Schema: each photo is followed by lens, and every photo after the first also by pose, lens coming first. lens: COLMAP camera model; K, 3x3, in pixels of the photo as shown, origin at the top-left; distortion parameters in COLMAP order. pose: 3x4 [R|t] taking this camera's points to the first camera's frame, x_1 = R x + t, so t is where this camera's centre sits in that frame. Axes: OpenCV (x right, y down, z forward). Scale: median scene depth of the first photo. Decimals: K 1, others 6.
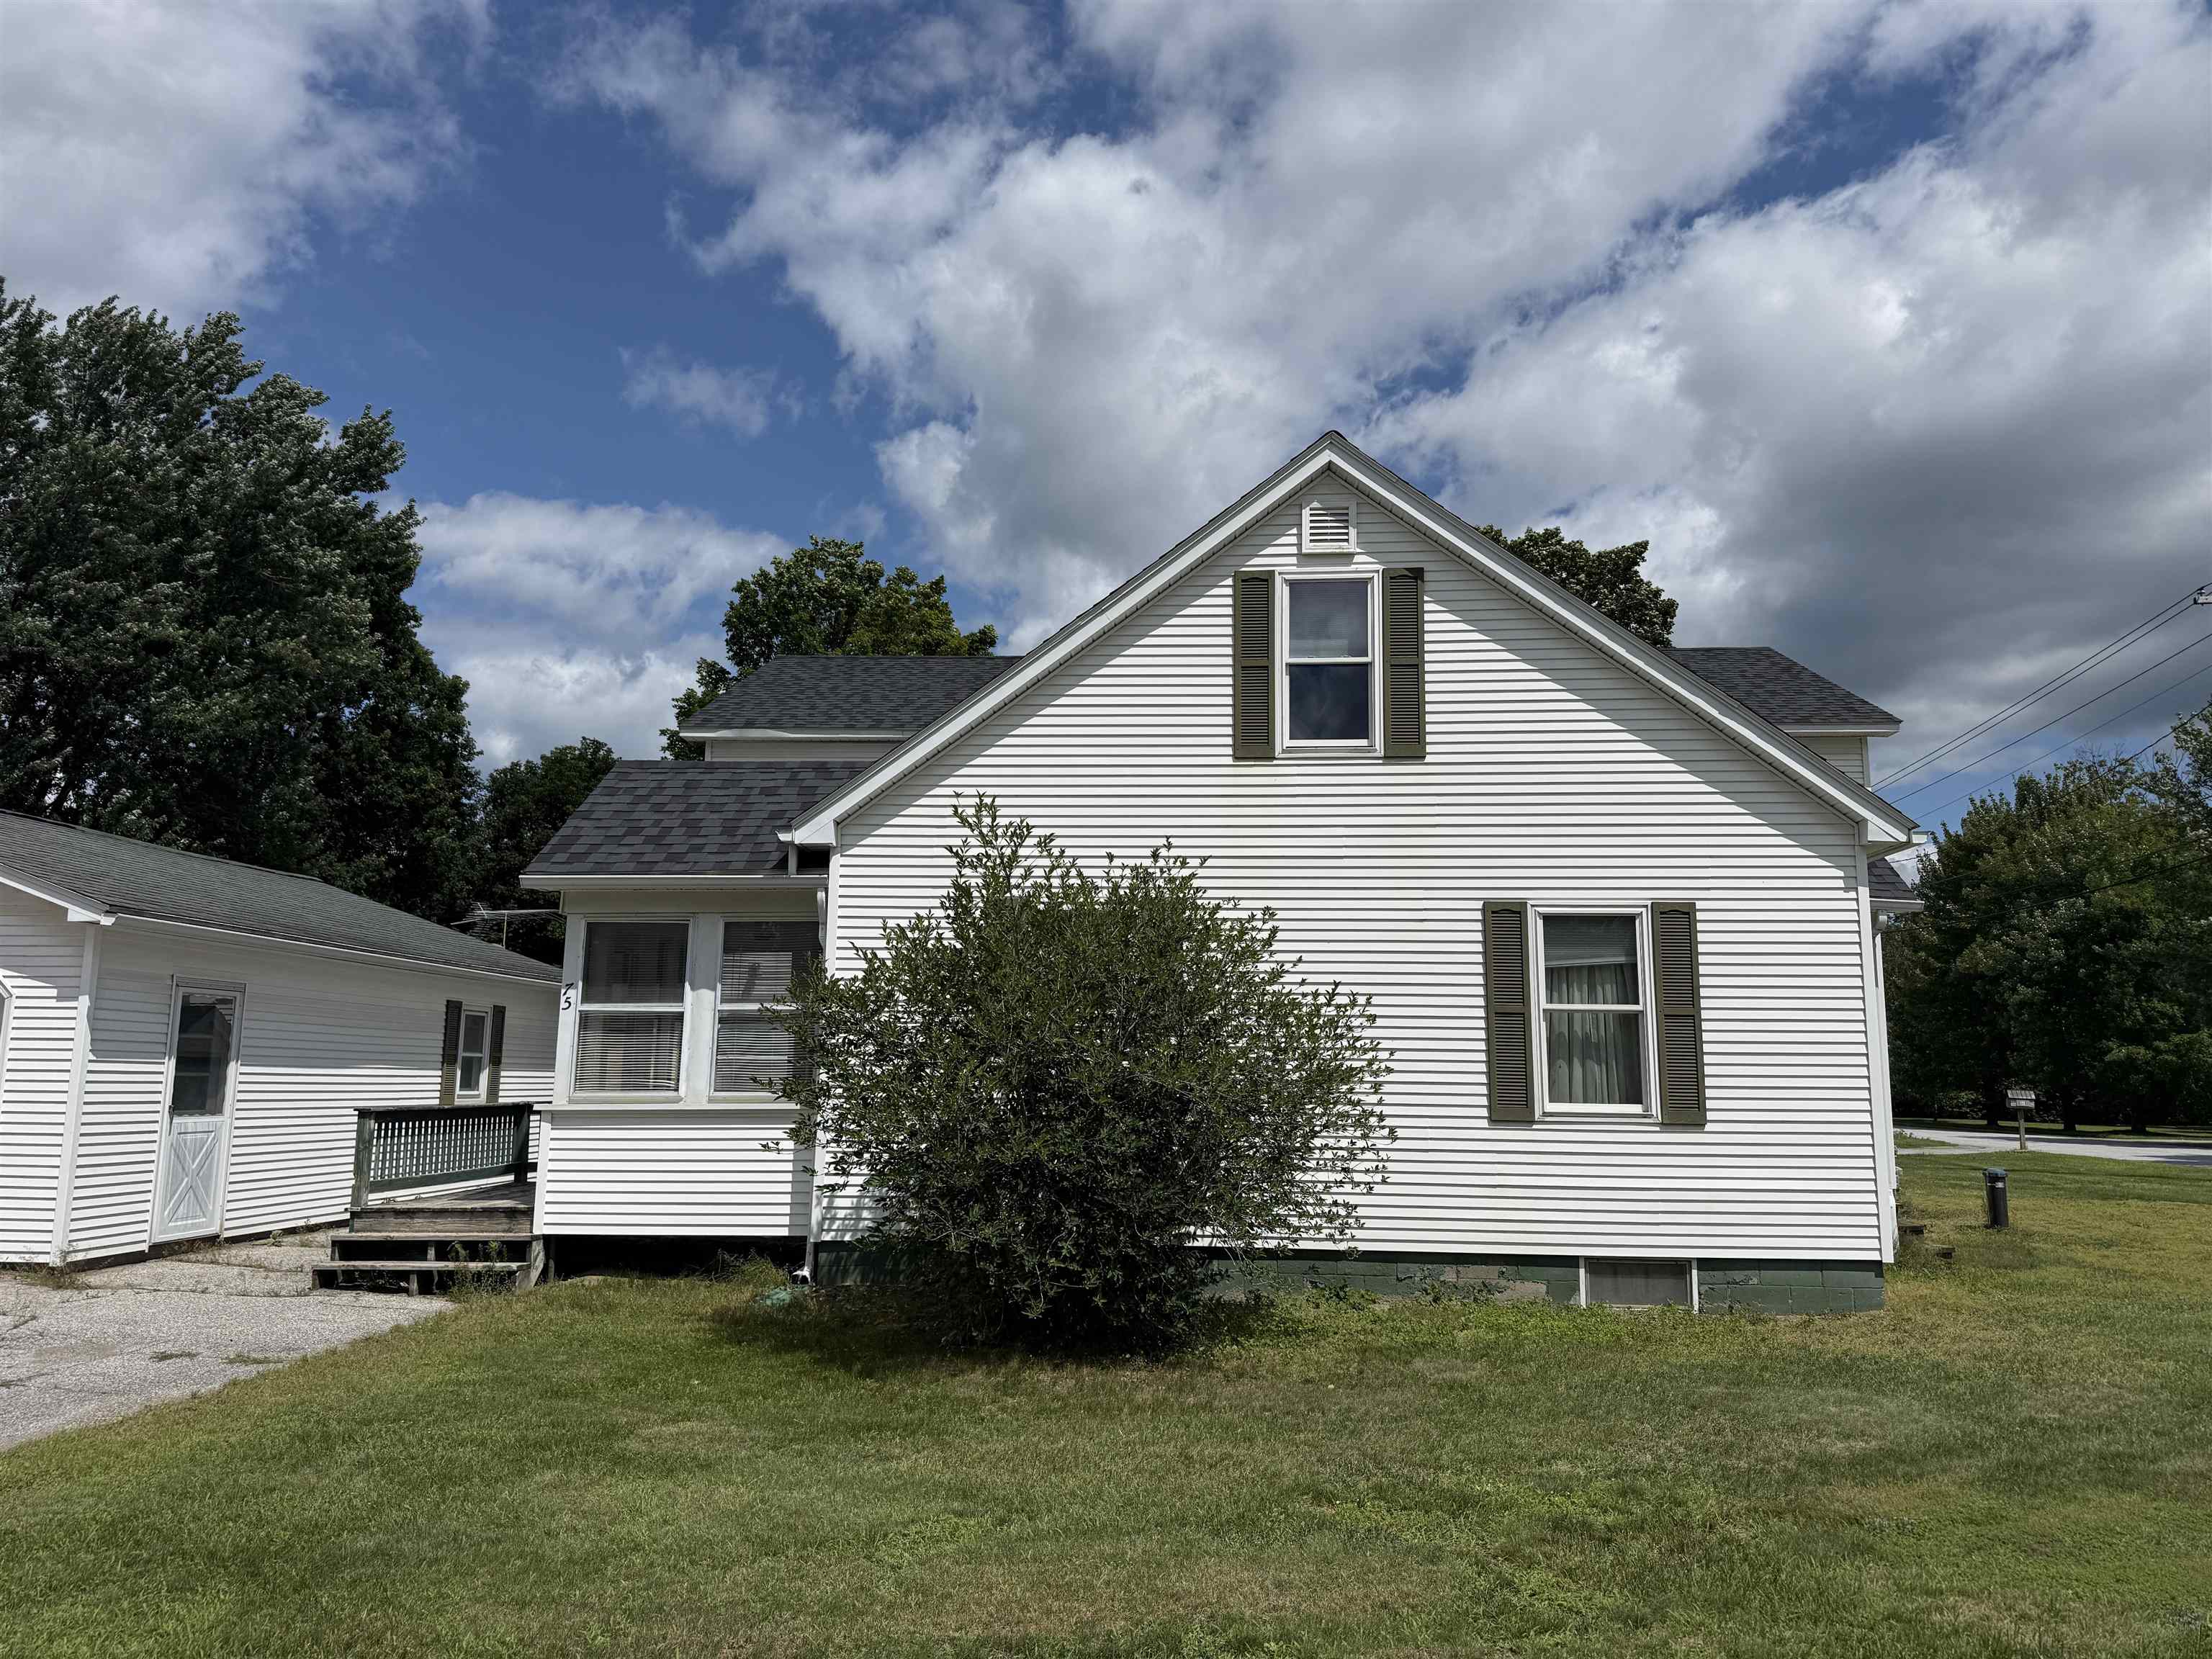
lens RADIAL K [[1525.6, 0, 1043.5], [0, 1525.6, 830.1], [0, 0, 1]] dist [0.023055, -0.050784]
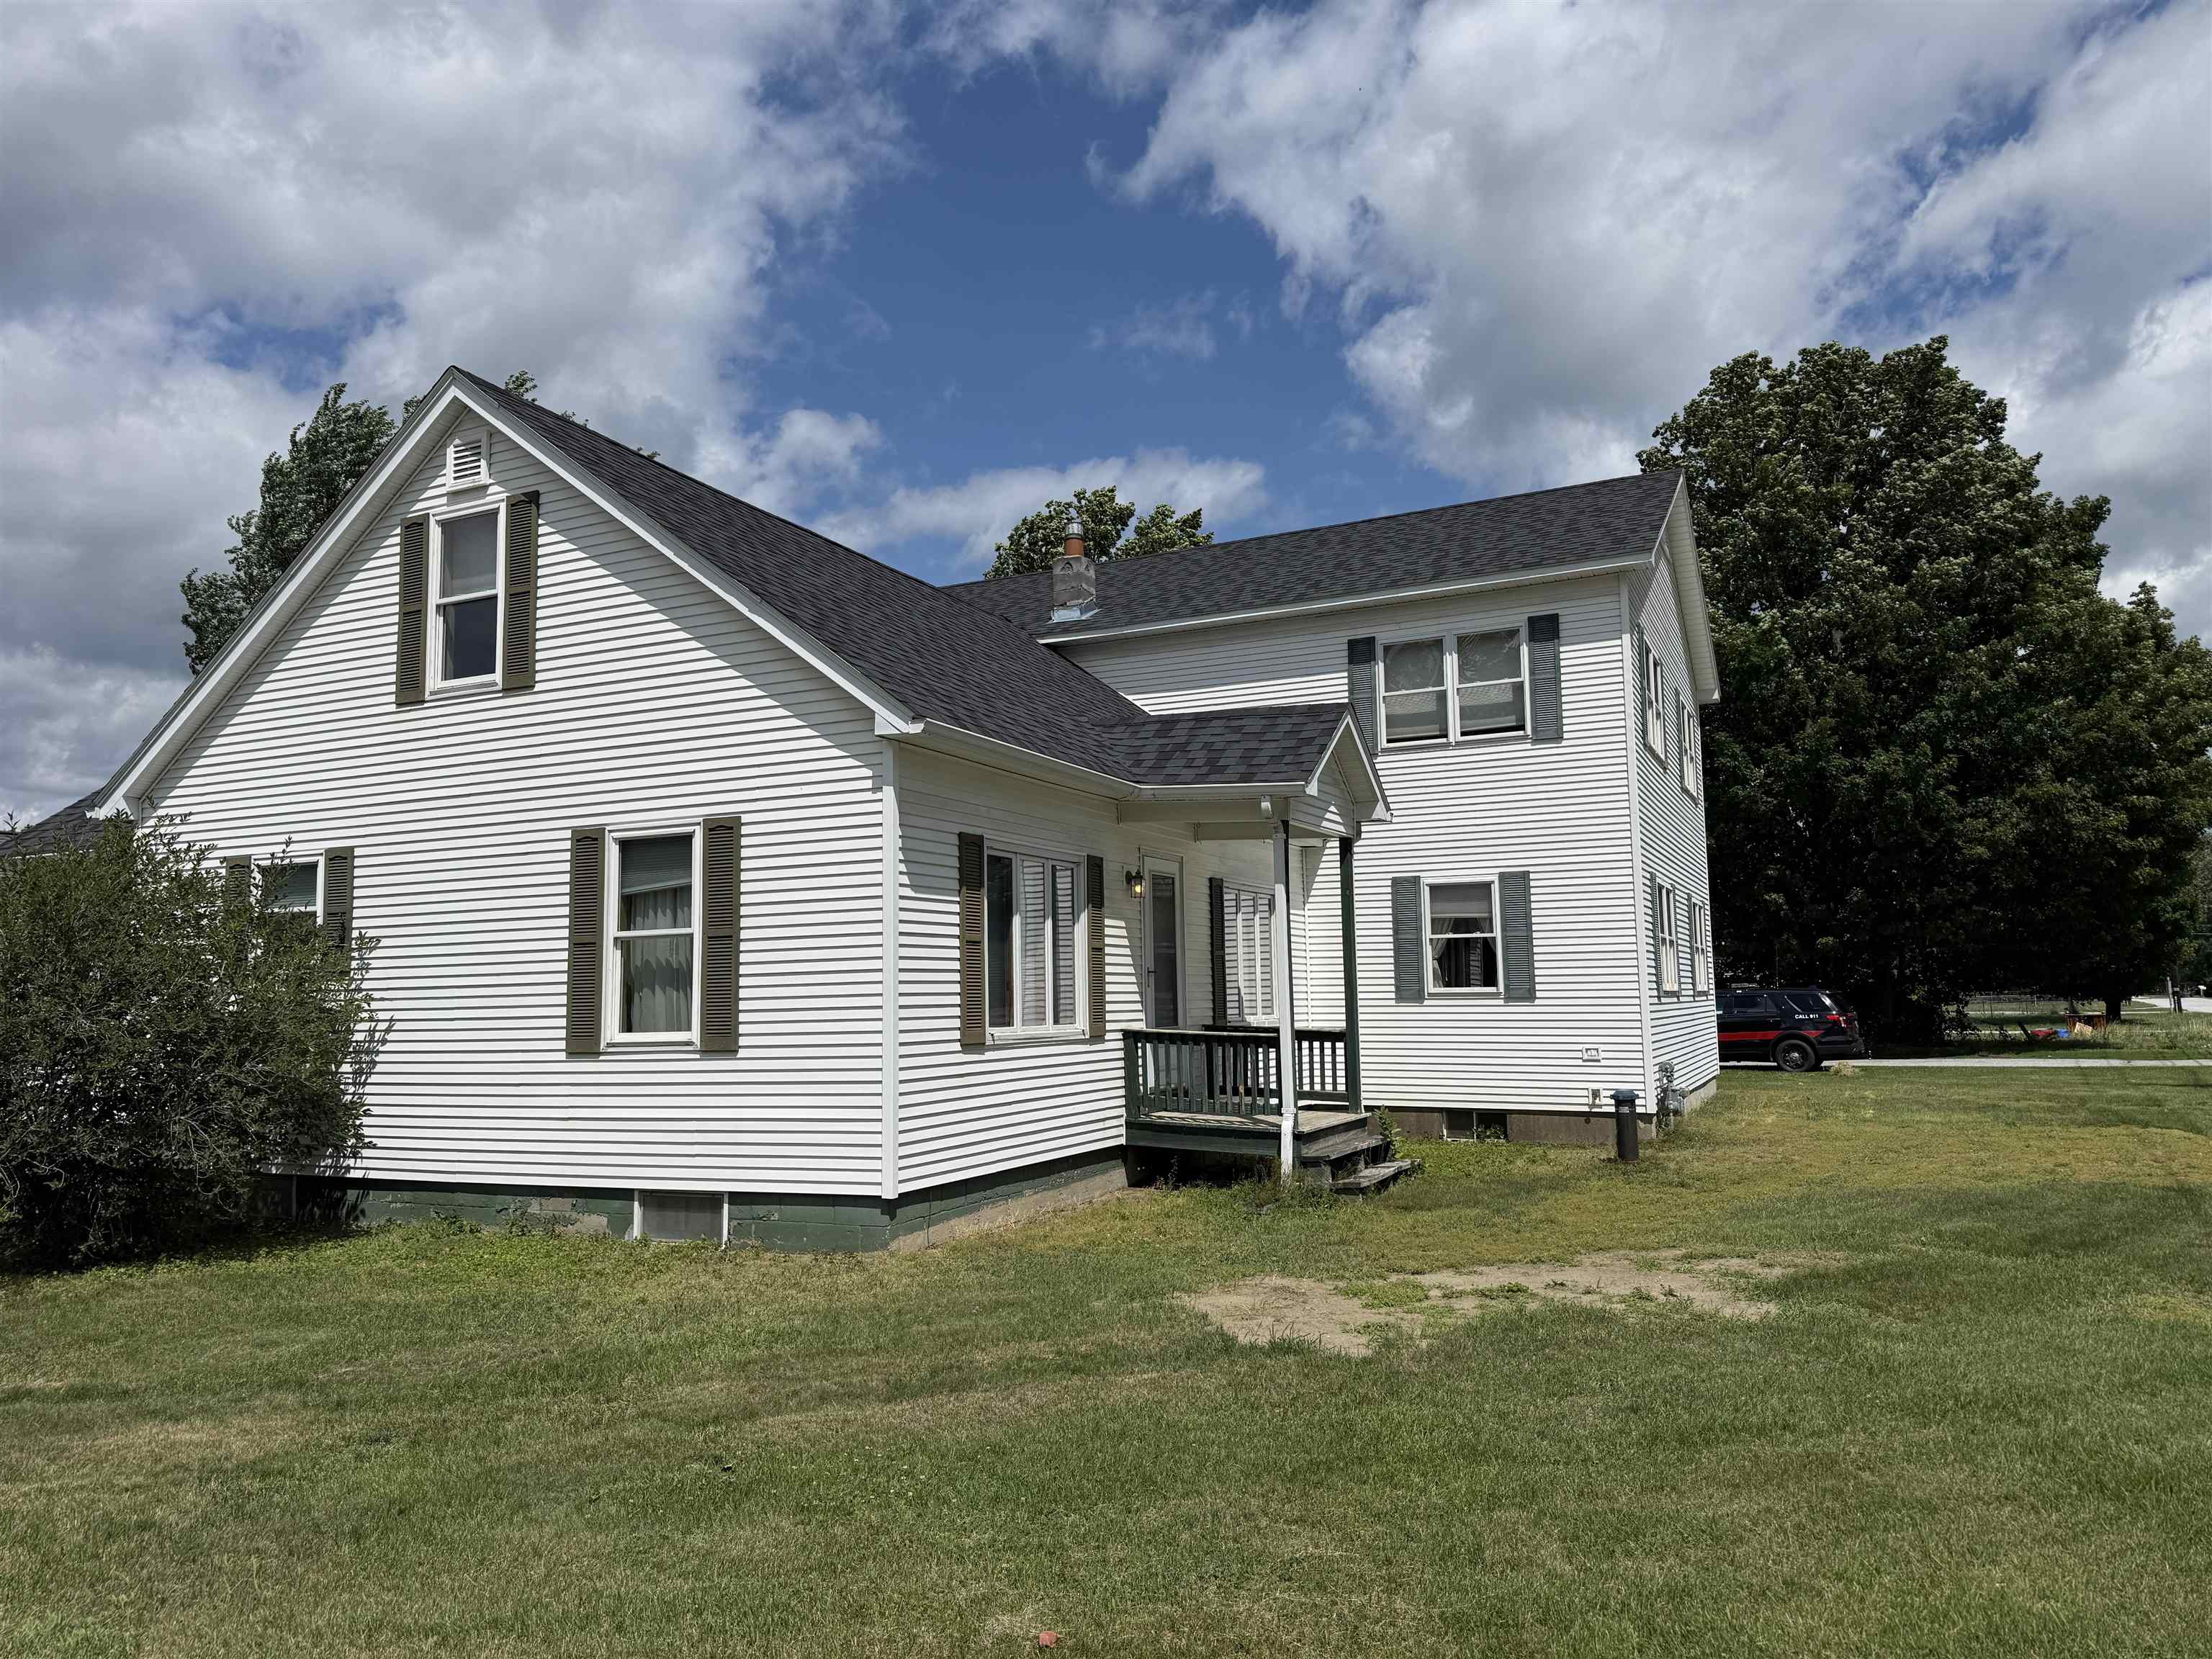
lens RADIAL K [[1525.6, 0, 1105.2], [0, 1525.6, 835.4], [0, 0, 1]] dist [0.023055, -0.050784]
pose [[0.943114, -0.069054, -0.325218, 0.896319], [0.088968, 0.994937, 0.046747, 0.033754], [0.320343, -0.073021, 0.944483, 0.180786]]
